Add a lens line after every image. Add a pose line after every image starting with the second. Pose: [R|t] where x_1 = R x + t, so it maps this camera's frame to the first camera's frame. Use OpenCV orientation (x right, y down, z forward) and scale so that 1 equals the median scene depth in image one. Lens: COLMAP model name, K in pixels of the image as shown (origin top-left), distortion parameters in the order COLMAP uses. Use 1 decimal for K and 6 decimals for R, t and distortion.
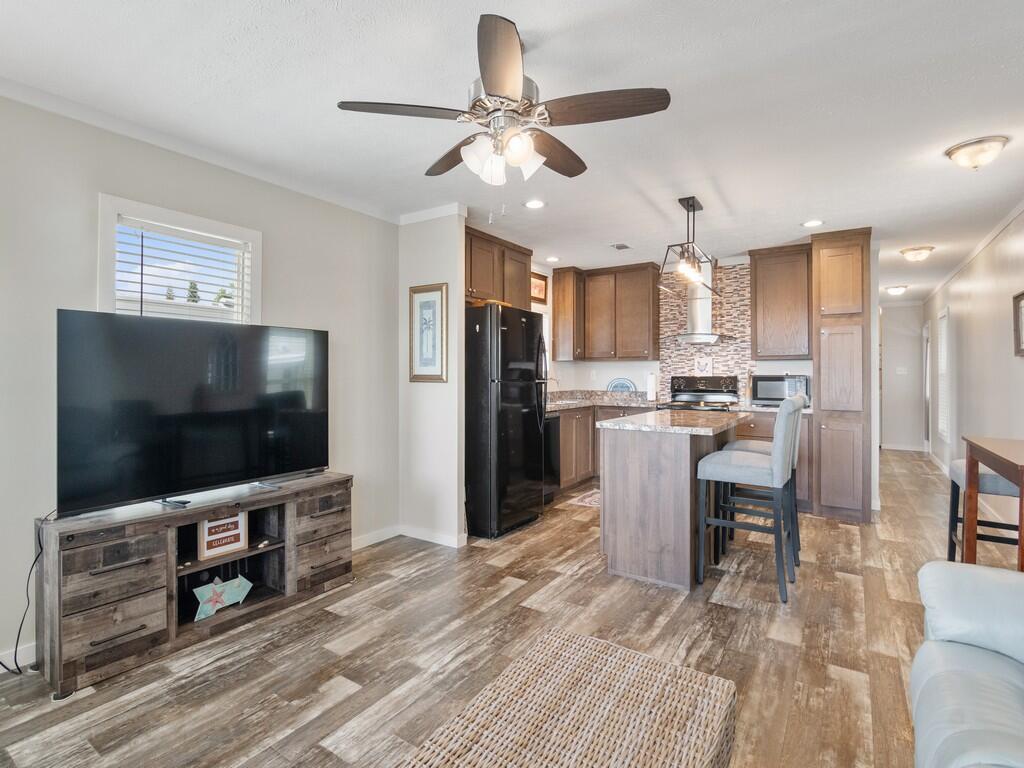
lens RADIAL K [[495.4, 0, 505.8], [0, 495.4, 376.1], [0, 0, 1]] dist [-0.021982, -0.000507]
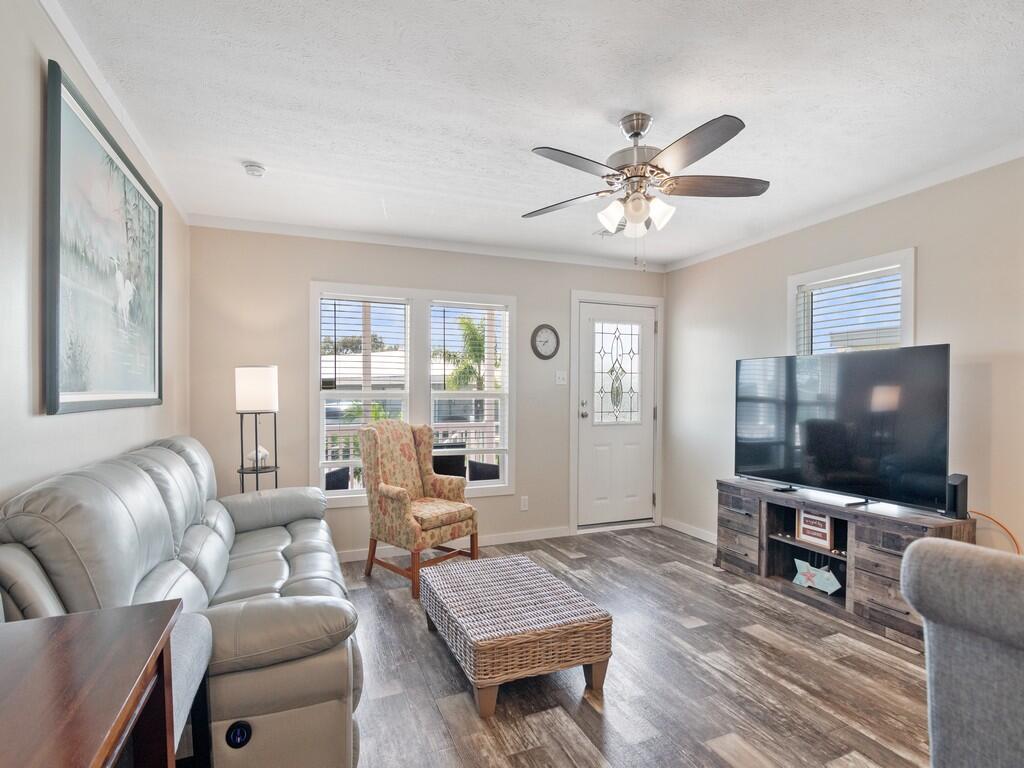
lens RADIAL K [[495.4, 0, 507.5], [0, 495.4, 392.8], [0, 0, 1]] dist [-0.021982, -0.000507]
pose [[-0.554487, -0.004448, -0.832180, 0.880466], [0.000766, 0.999983, -0.005856, -0.009243], [0.832192, -0.003885, -0.554474, 1.050909]]
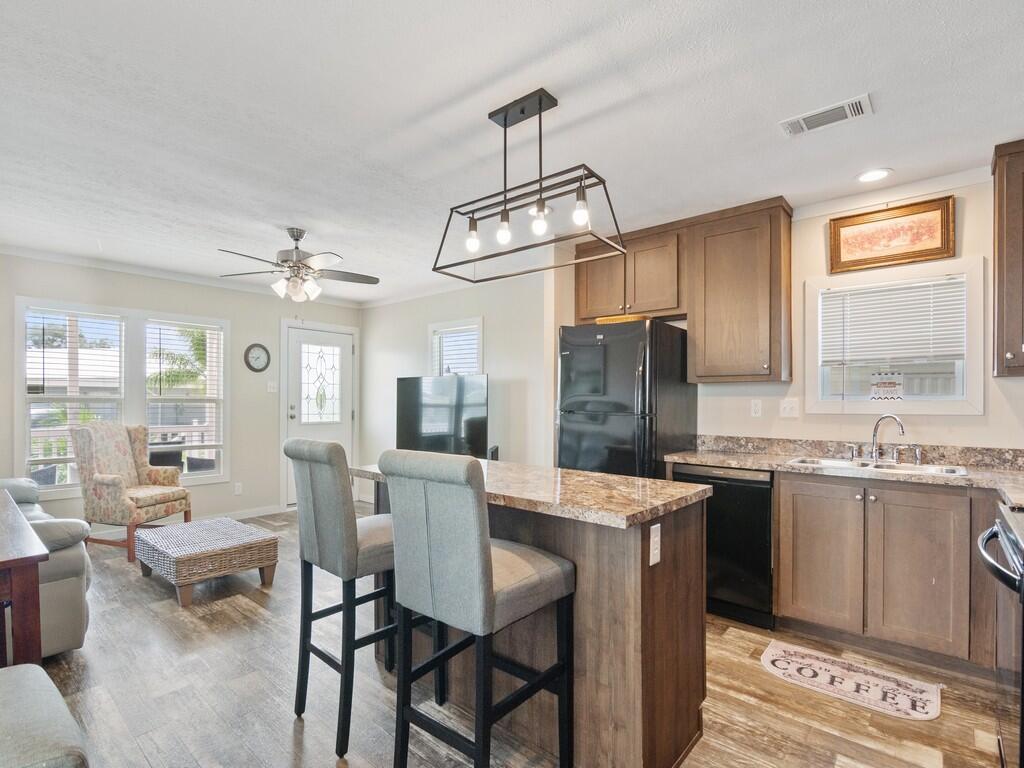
lens RADIAL K [[495.4, 0, 509.5], [0, 495.4, 404.7], [0, 0, 1]] dist [-0.021982, -0.000507]
pose [[-0.112397, 0.003979, -0.993655, 1.388919], [-0.005153, 0.999976, 0.004587, -0.008644], [0.993650, 0.005636, -0.112374, 1.546499]]
